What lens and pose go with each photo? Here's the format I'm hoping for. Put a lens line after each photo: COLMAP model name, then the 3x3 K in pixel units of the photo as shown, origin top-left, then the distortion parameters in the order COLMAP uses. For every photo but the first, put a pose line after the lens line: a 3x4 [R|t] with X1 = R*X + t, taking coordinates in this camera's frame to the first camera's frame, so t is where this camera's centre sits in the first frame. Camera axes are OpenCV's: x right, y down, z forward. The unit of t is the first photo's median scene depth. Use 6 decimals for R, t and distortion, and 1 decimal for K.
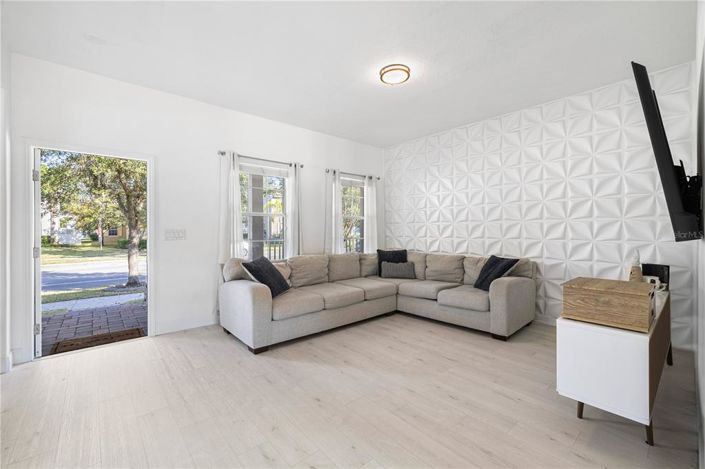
lens RADIAL K [[301.8, 0, 352.4], [0, 301.8, 231.4], [0, 0, 1]] dist [0.008264, -0.000008]
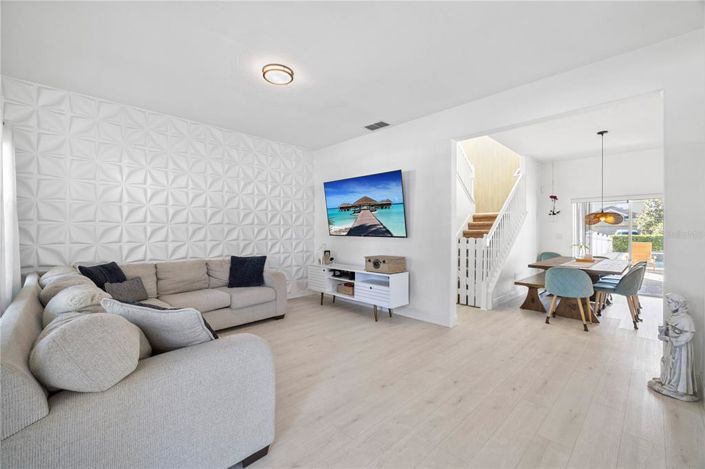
lens RADIAL K [[293.5, 0, 352.5], [0, 293.5, 234.5], [0, 0, 1]] dist [-0.000116, 0.000026]
pose [[-0.061521, -0.001728, 0.998104, -0.623298], [0.001686, 0.999997, 0.001835, -0.001177], [-0.998104, 0.001795, -0.061518, 0.622434]]
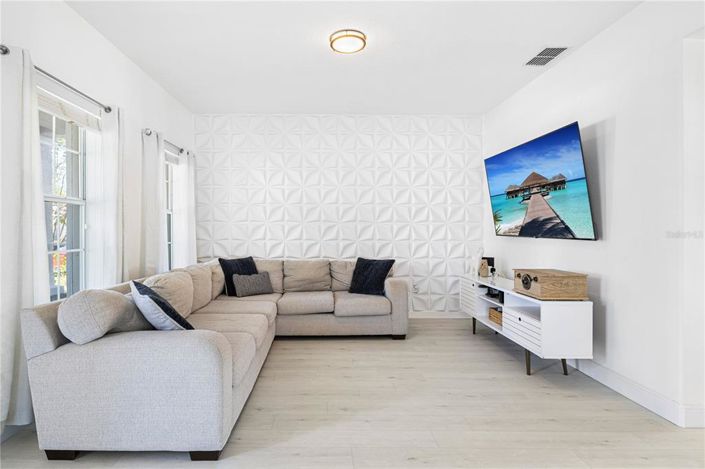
lens RADIAL K [[370.6, 0, 330.4], [0, 370.6, 234.4], [0, 0, 1]] dist [-0.004074, -0.000866]
pose [[0.647597, -0.001060, 0.761983, -0.496513], [-0.003445, 0.999985, 0.004319, -0.000796], [-0.761975, -0.005422, 0.647583, 0.297768]]
